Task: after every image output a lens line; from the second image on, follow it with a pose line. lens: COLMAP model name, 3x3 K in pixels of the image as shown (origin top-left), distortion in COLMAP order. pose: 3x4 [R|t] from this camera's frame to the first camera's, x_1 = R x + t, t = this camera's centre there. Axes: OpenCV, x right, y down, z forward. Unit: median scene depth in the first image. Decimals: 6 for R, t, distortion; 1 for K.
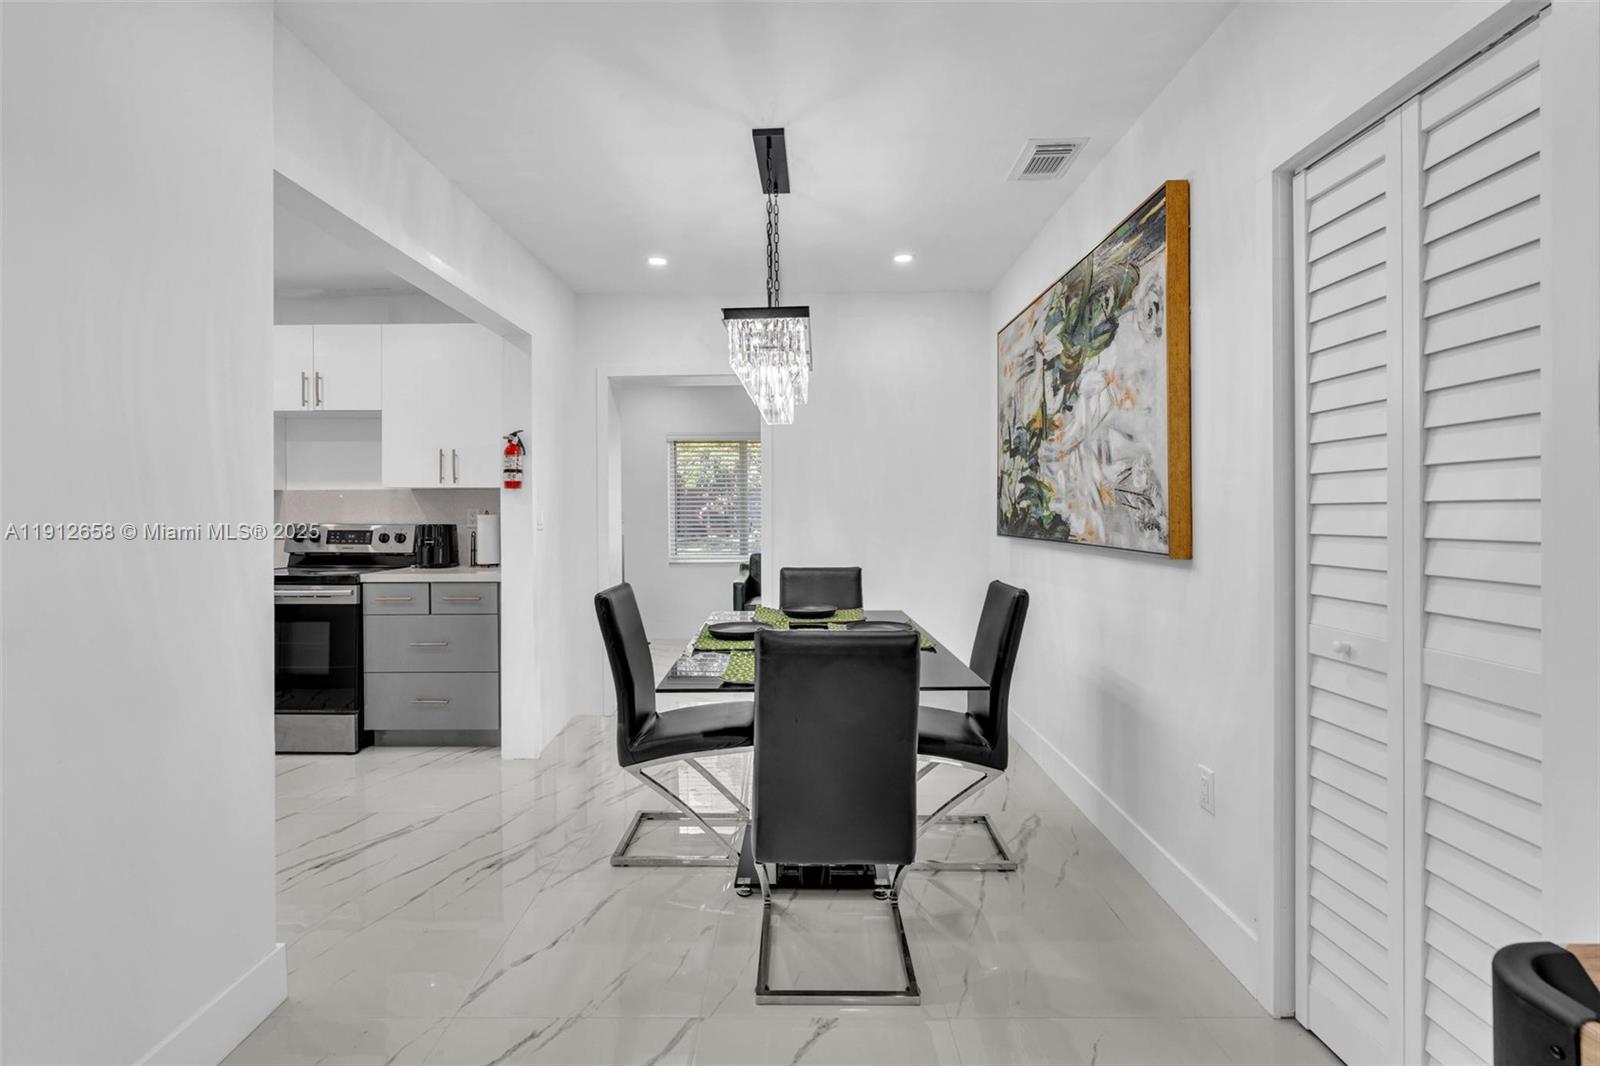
lens RADIAL K [[717.9, 0, 794.4], [0, 717.9, 514.4], [0, 0, 1]] dist [-0.002498, -0.000283]
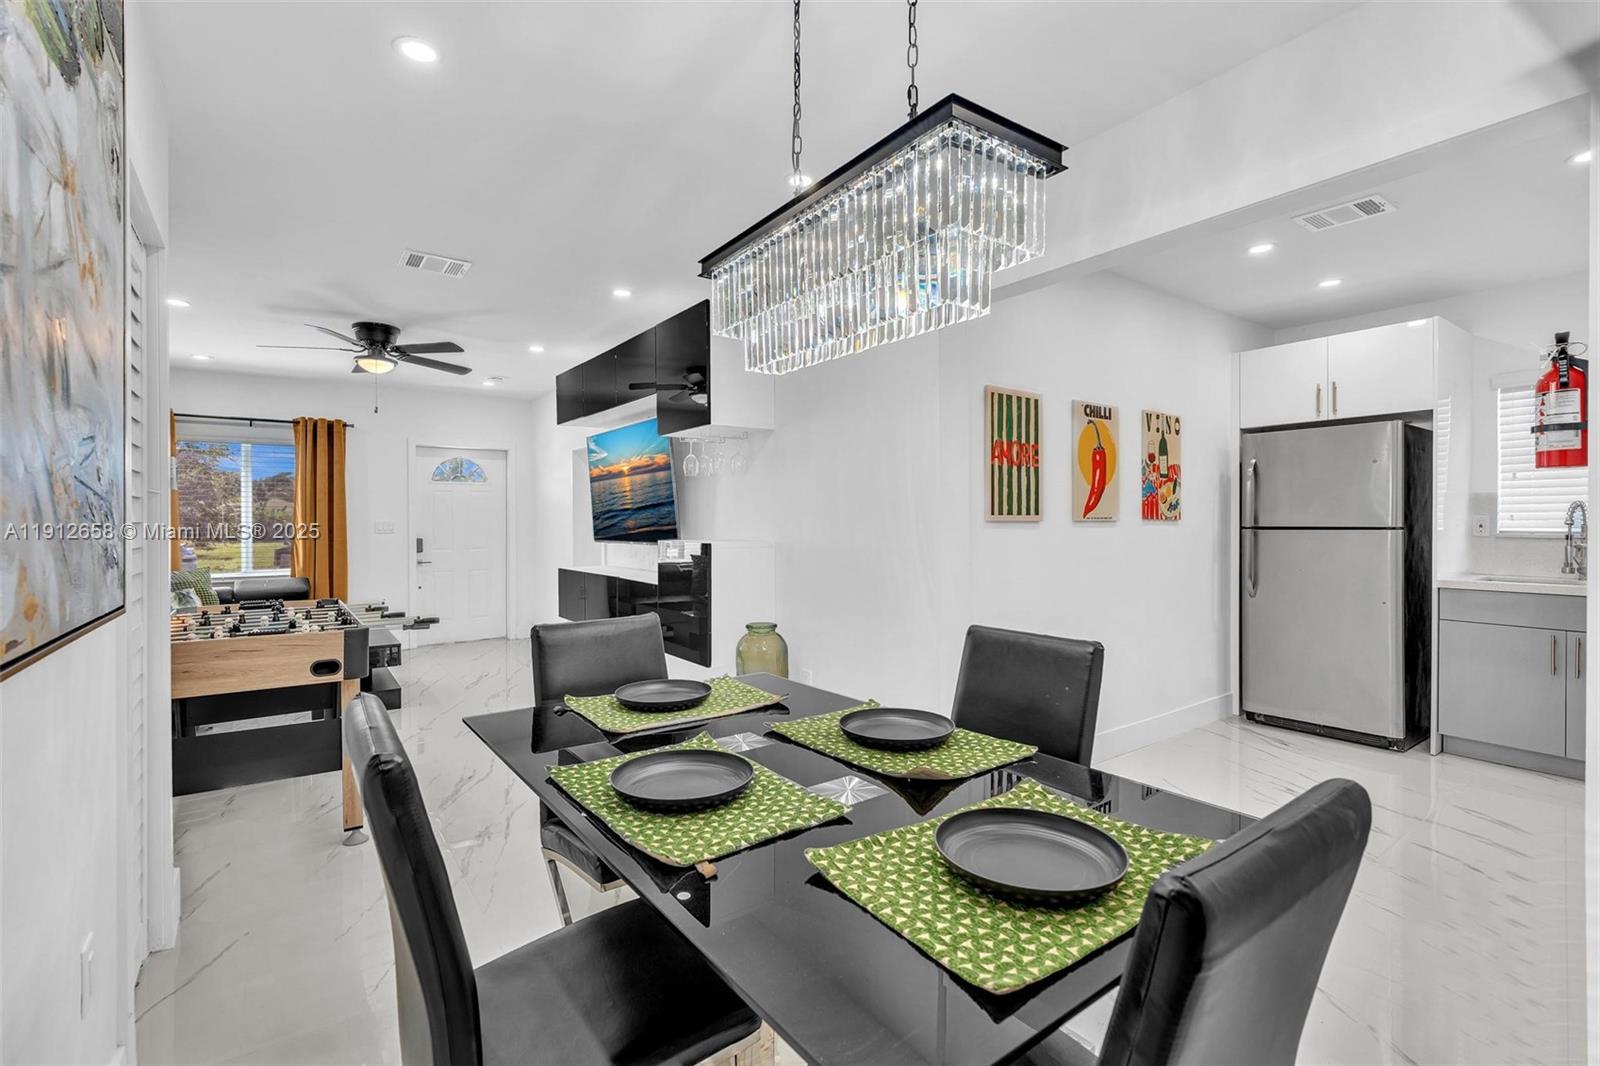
lens RADIAL K [[724.8, 0, 791.0], [0, 724.8, 526.3], [0, 0, 1]] dist [-0.001037, -0.000191]
pose [[-0.813238, 0.013625, -0.581772, 0.240038], [0.005658, 0.999864, 0.015508, -0.009042], [0.581904, 0.009320, -0.813204, 1.035066]]
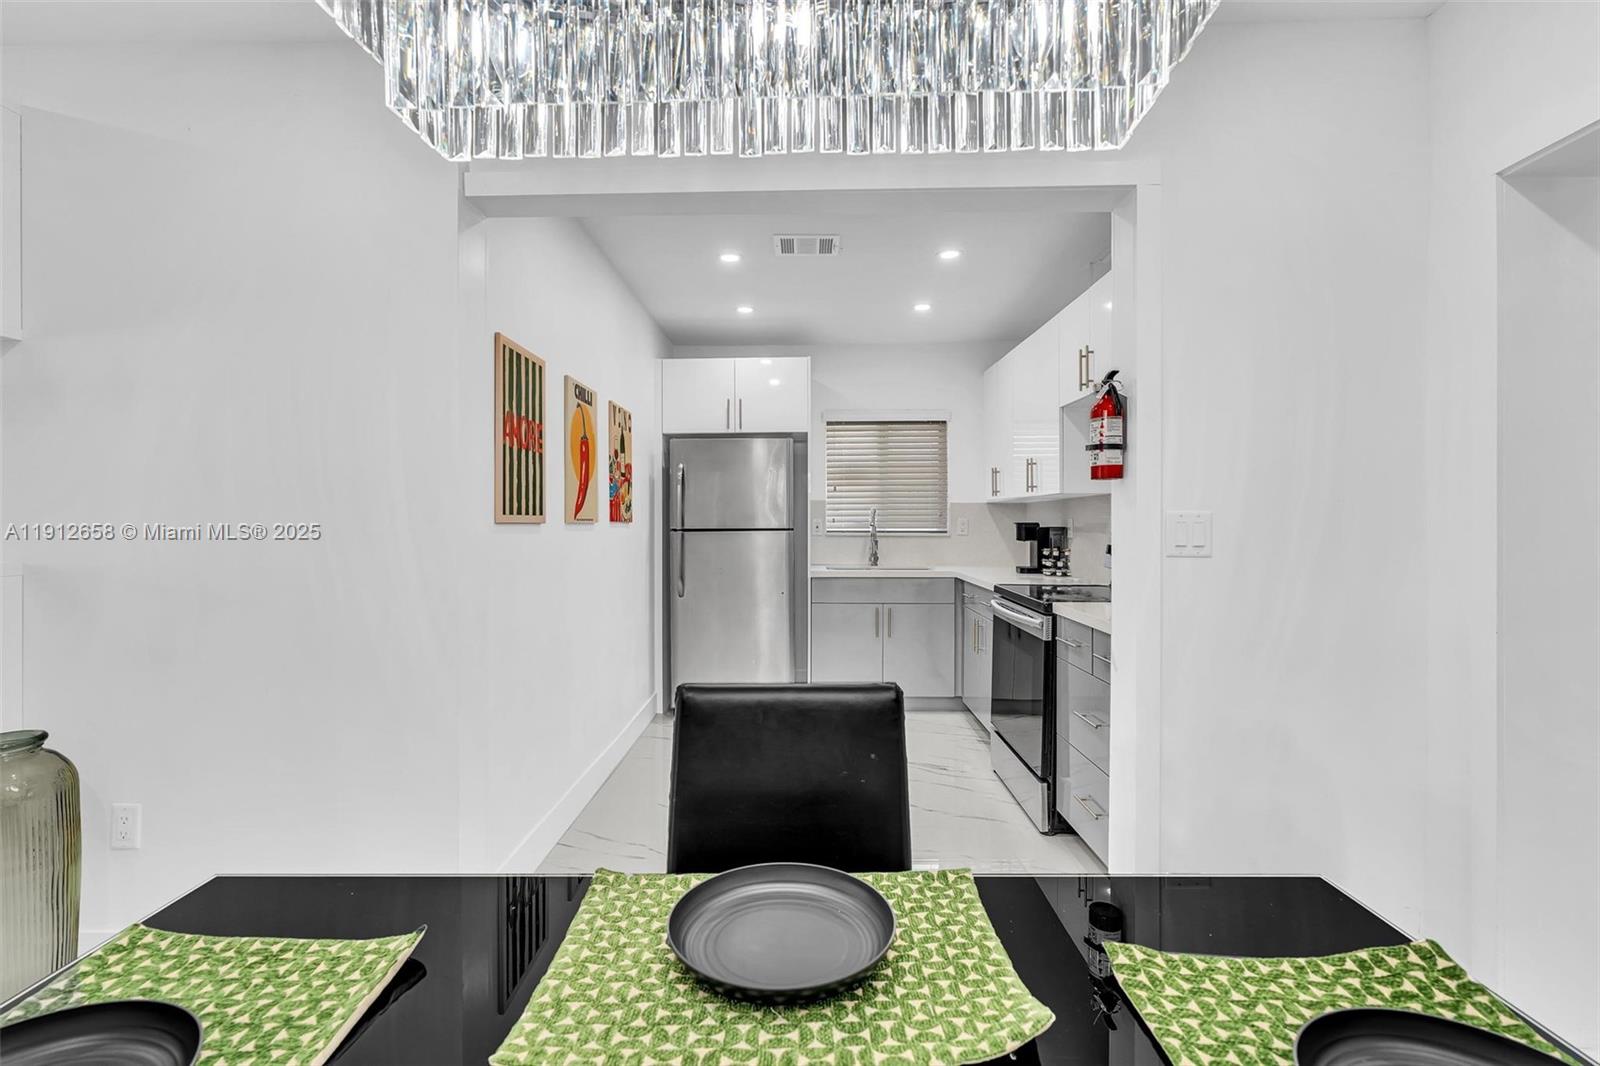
lens RADIAL K [[721.2, 0, 795.3], [0, 721.2, 525.8], [0, 0, 1]] dist [0.000823, 0.000170]
pose [[-0.018776, 0.012052, -0.999751, 0.158317], [-0.002741, 0.999923, 0.012106, -0.006088], [0.999820, 0.002968, -0.018742, 0.735837]]
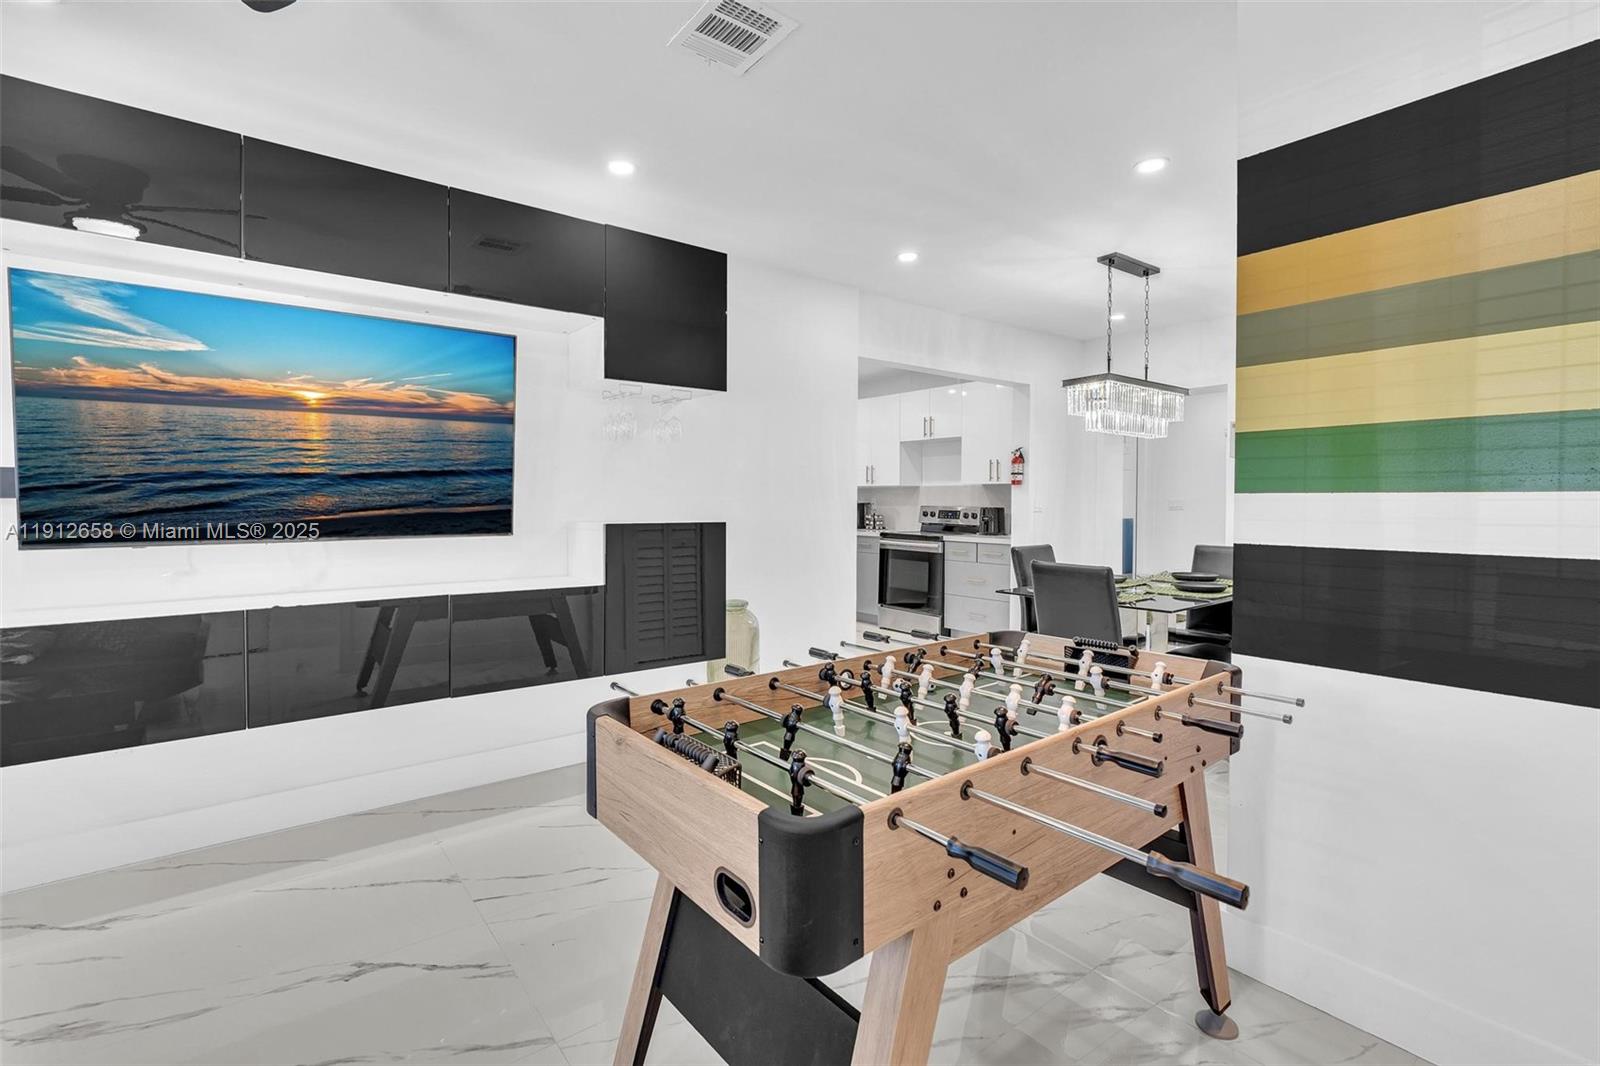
lens RADIAL K [[733.6, 0, 782.4], [0, 733.6, 501.5], [0, 0, 1]] dist [-0.002655, 0.000640]
pose [[0.605659, 0.006471, -0.795698, 0.544545], [-0.006740, 0.999973, 0.003002, -0.000809], [0.795696, 0.003545, 0.605686, -0.358619]]
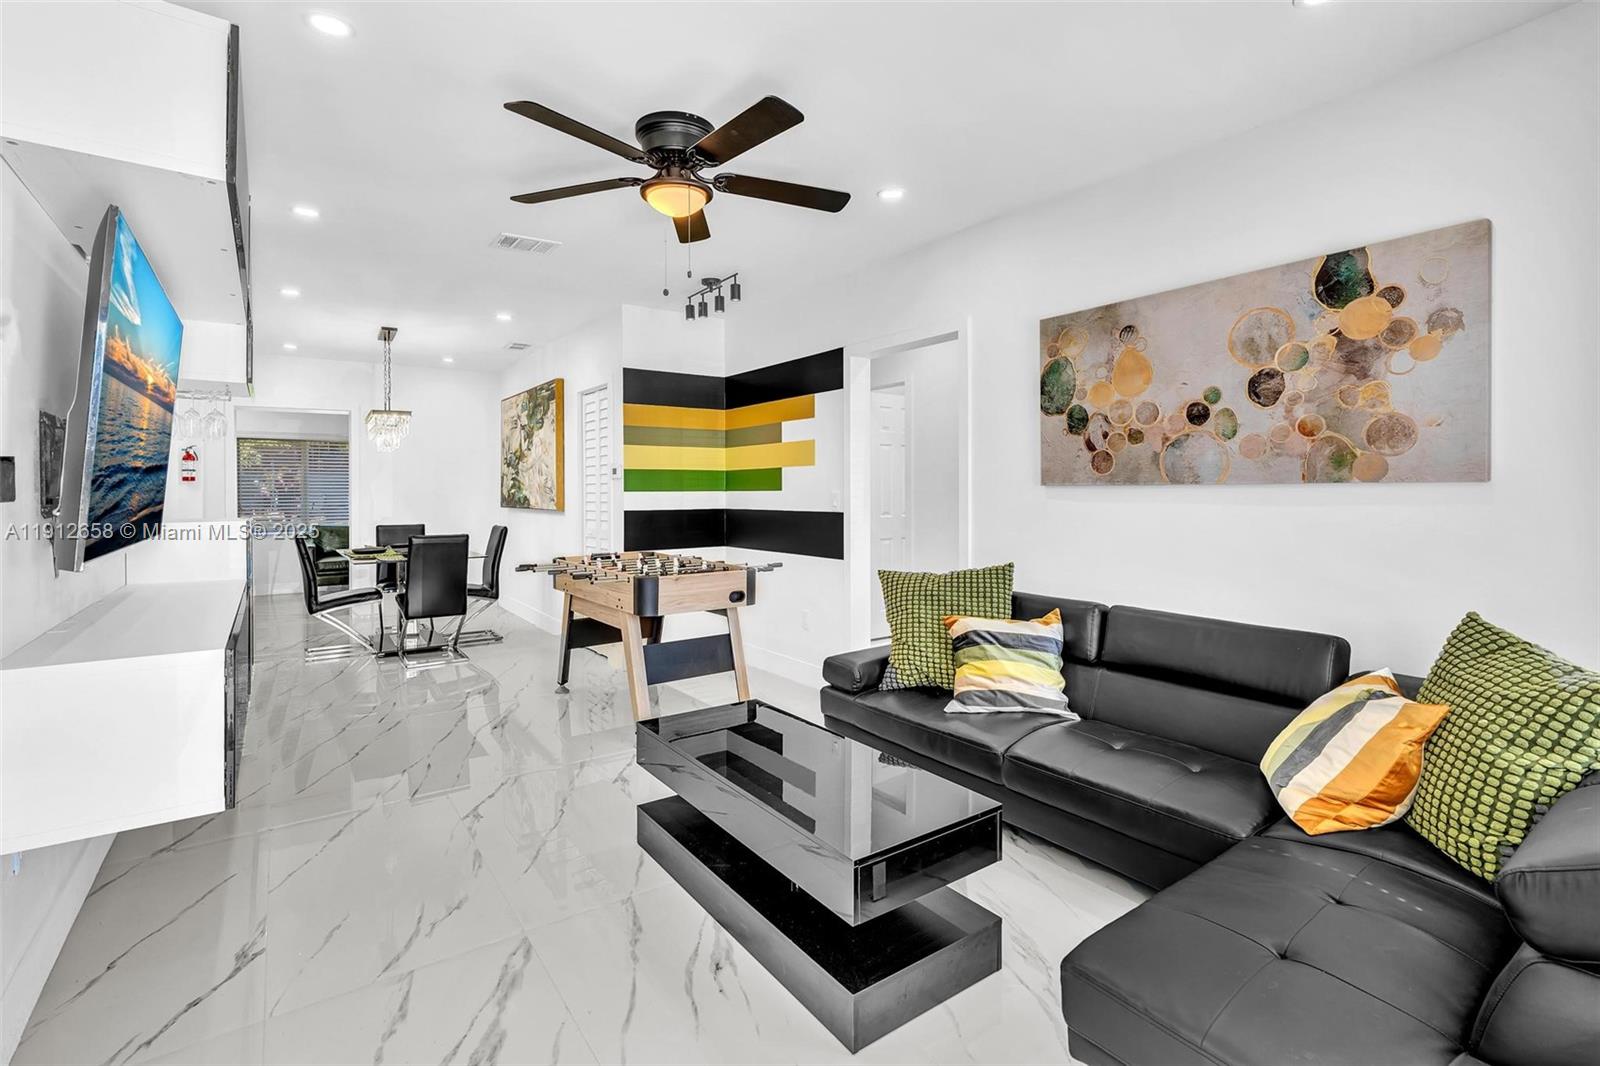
lens RADIAL K [[734.9, 0, 804.9], [0, 734.9, 502.8], [0, 0, 1]] dist [-0.004857, -0.000260]
pose [[0.806909, -0.007285, 0.590630, -0.232582], [0.002324, 0.999955, 0.009158, 0.002363], [-0.590671, -0.006017, 0.806890, -1.115276]]
